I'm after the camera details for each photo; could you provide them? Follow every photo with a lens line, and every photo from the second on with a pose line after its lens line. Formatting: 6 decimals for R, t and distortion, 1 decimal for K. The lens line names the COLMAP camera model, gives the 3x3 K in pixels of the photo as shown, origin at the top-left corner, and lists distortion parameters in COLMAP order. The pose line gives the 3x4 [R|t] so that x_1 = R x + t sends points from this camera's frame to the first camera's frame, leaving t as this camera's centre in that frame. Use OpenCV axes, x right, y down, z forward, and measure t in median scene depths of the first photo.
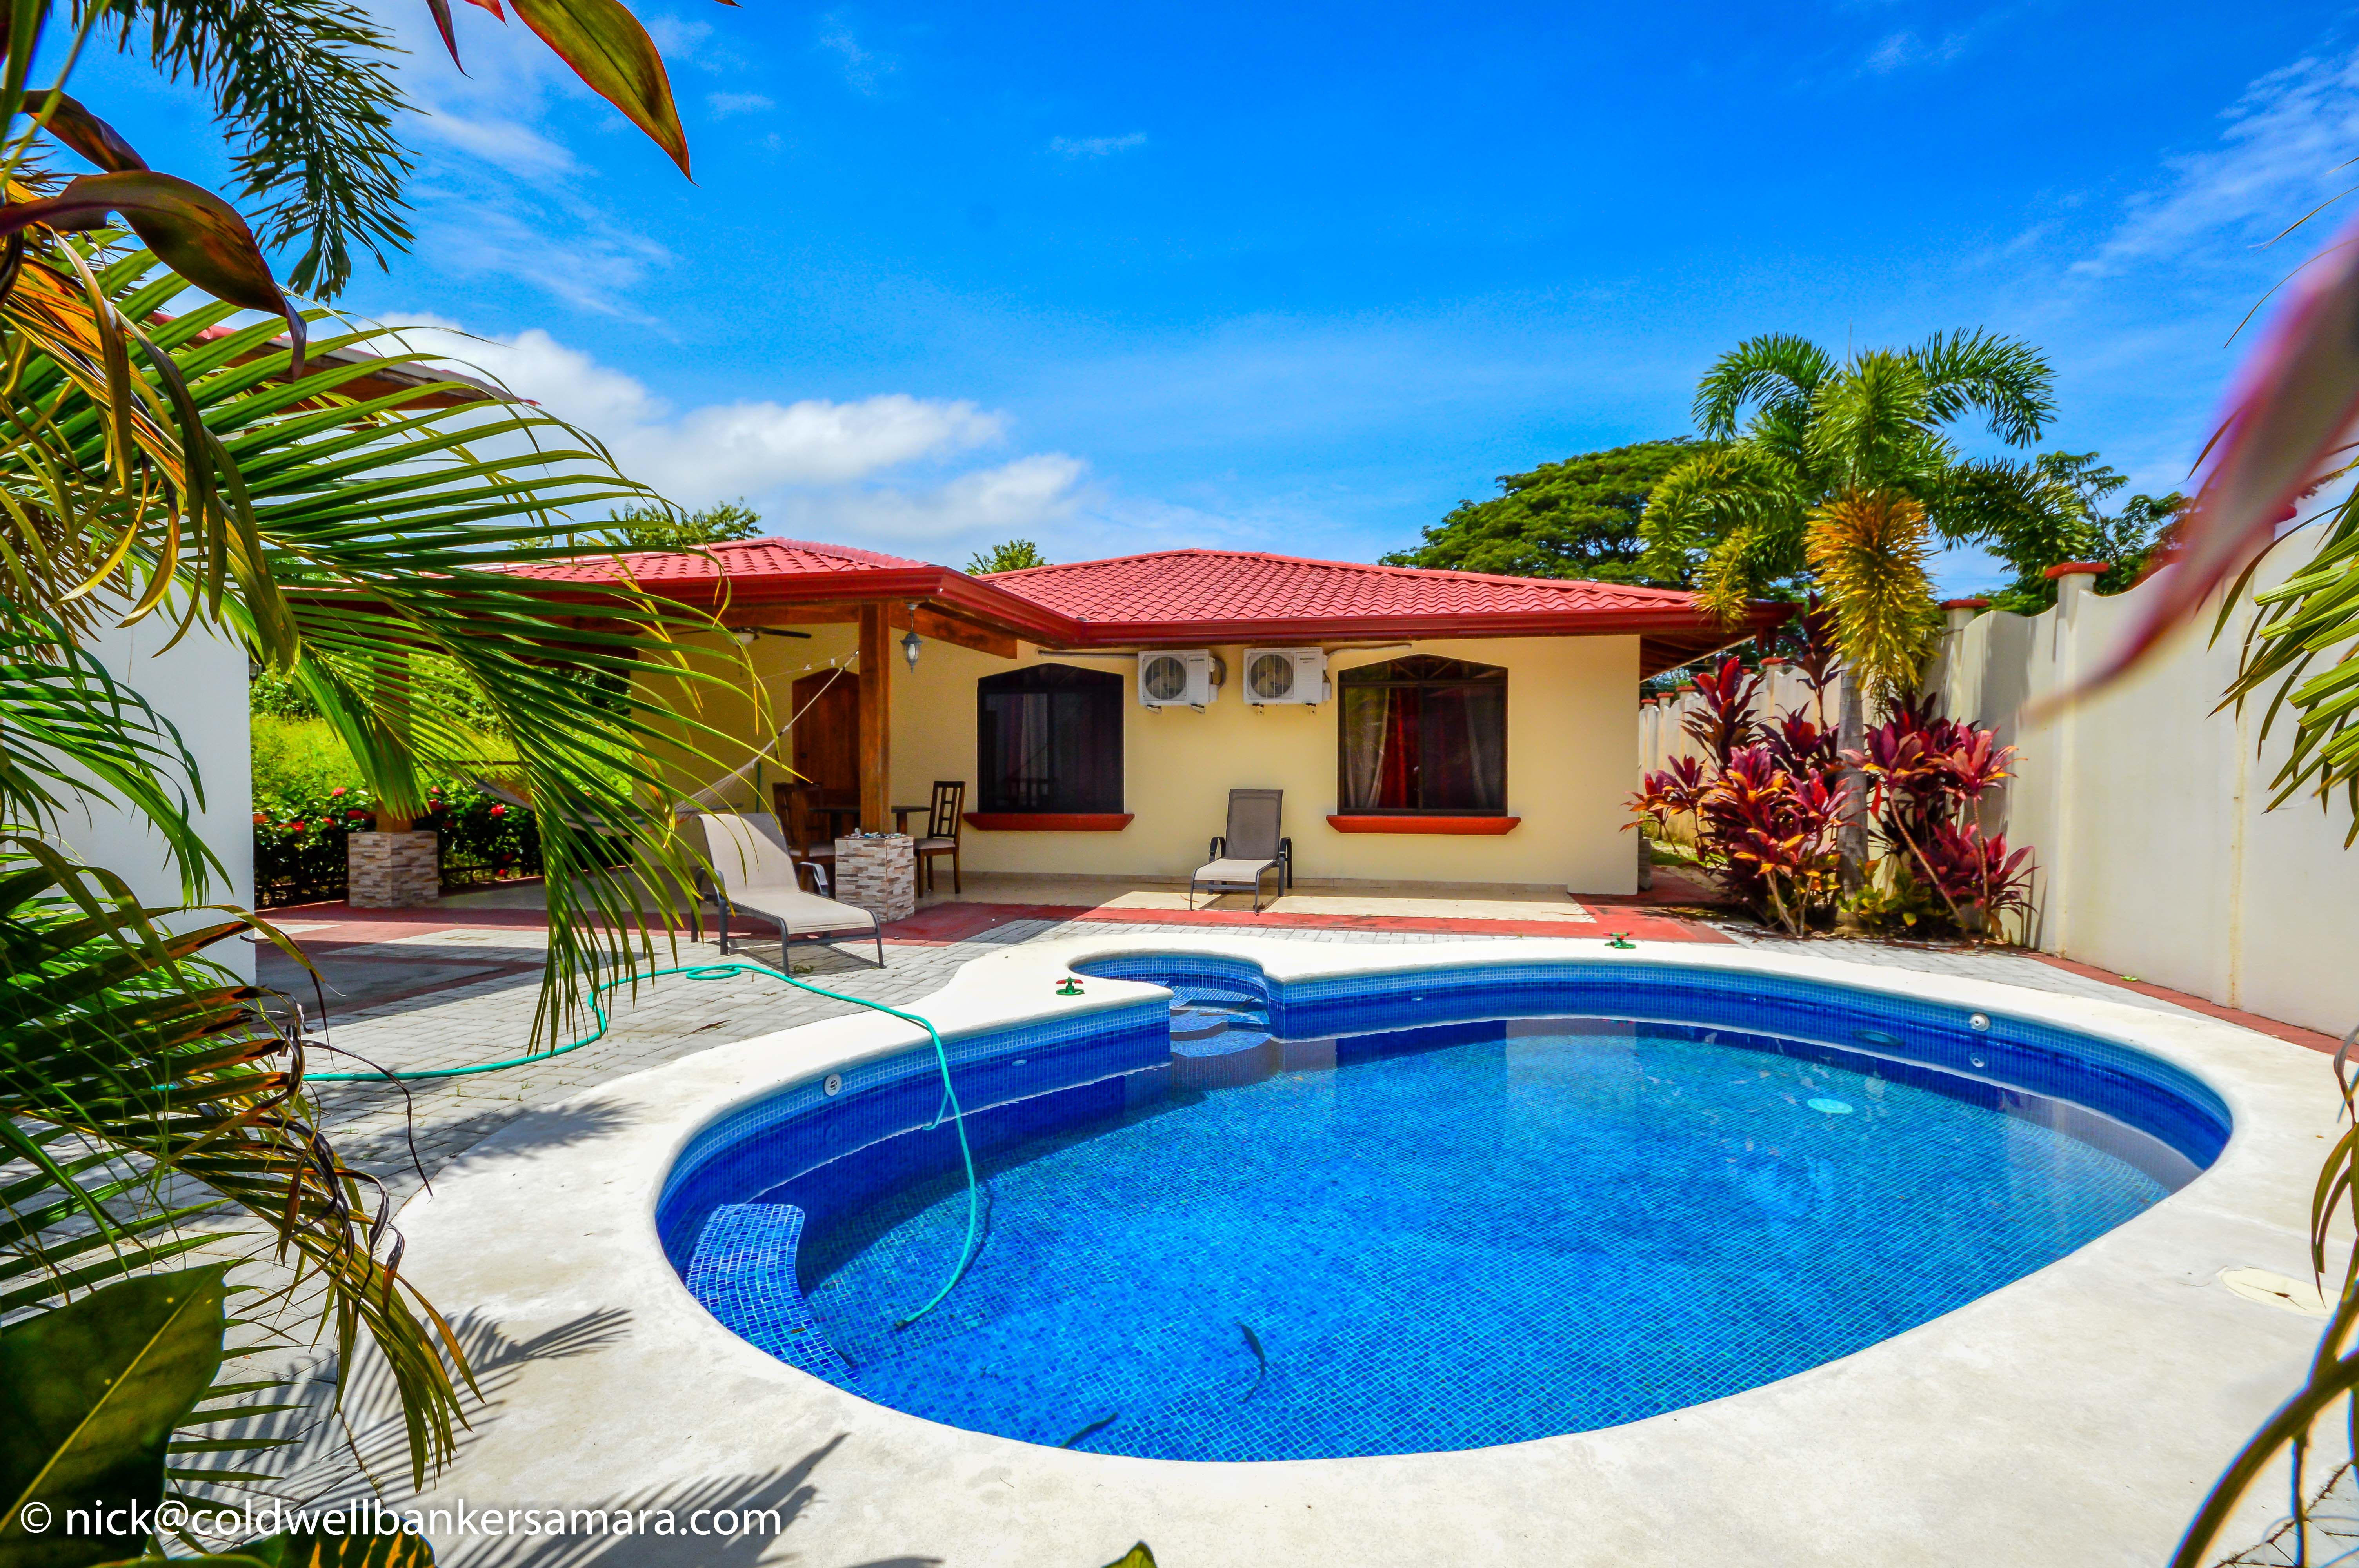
lens RADIAL K [[1082.8, 0, 1179.5], [0, 1082.8, 784.0], [0, 0, 1]] dist [0.008684, 0.000067]
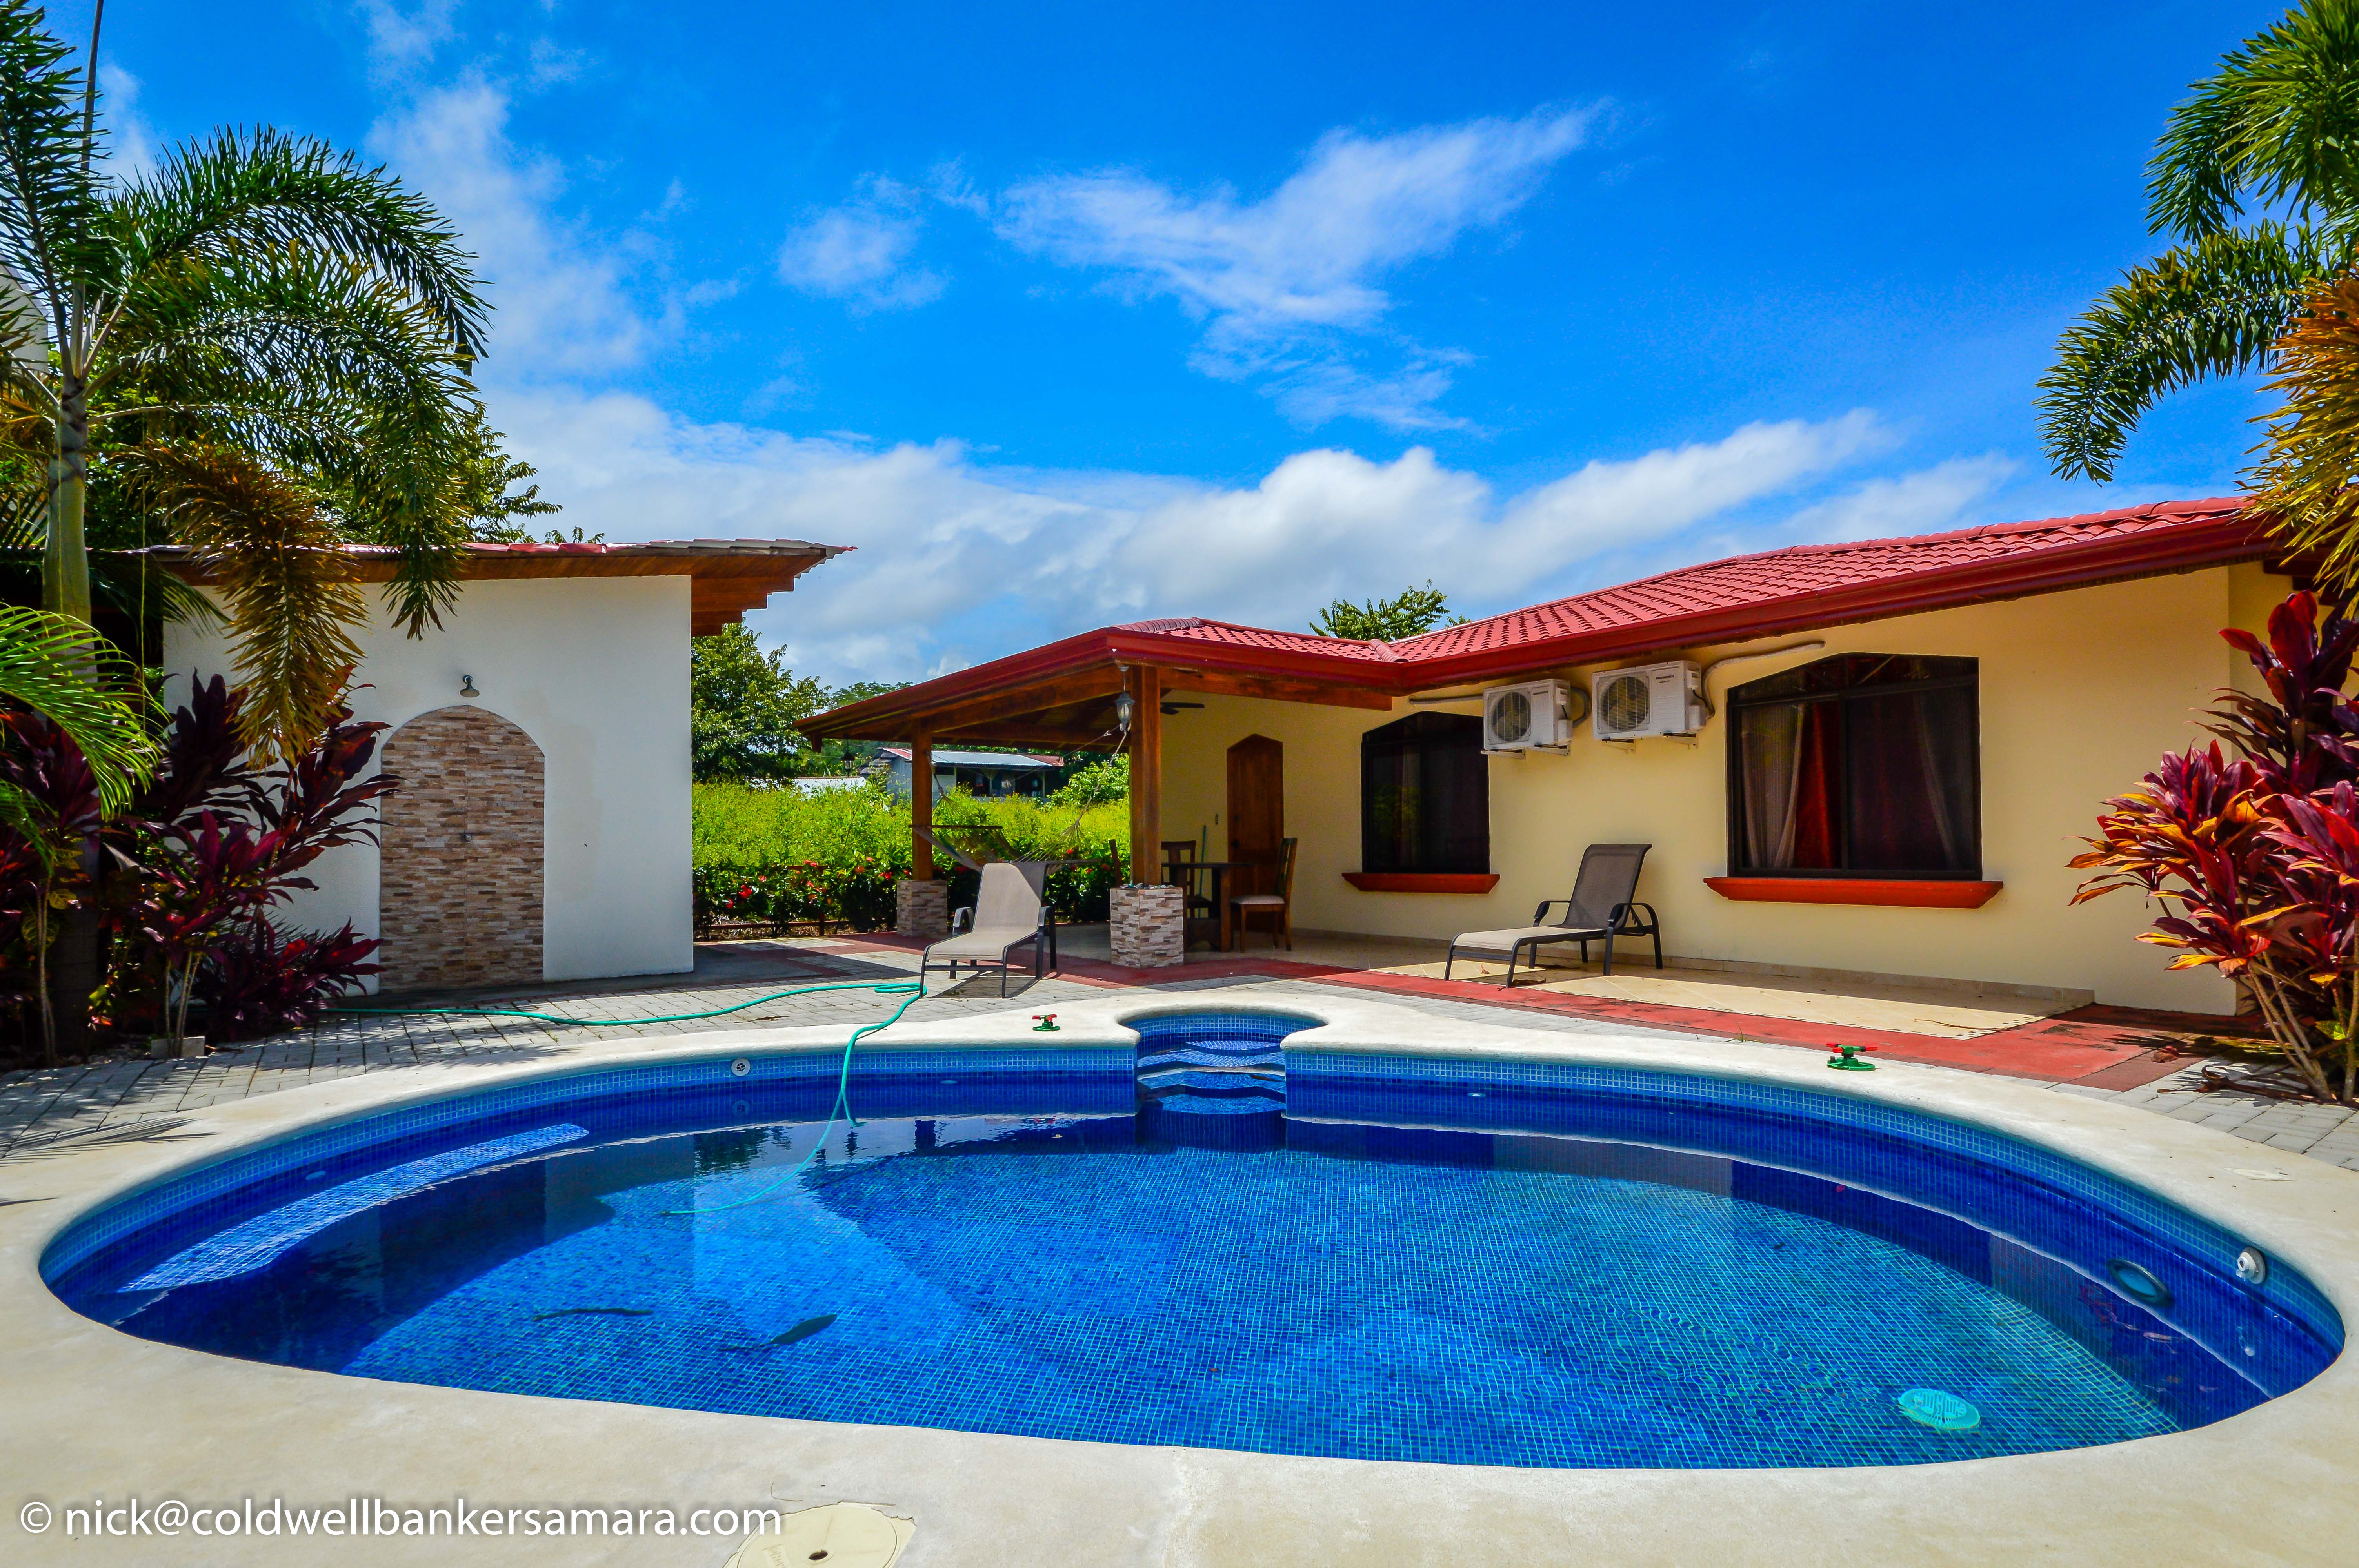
lens RADIAL K [[1117.5, 0, 1178.5], [0, 1117.5, 839.3], [0, 0, 1]] dist [0.002064, 0.000171]
pose [[0.749380, -0.012809, -0.662017, 0.380661], [-0.000782, 0.999795, -0.020229, 0.018485], [0.662140, 0.015677, 0.749216, 0.155189]]
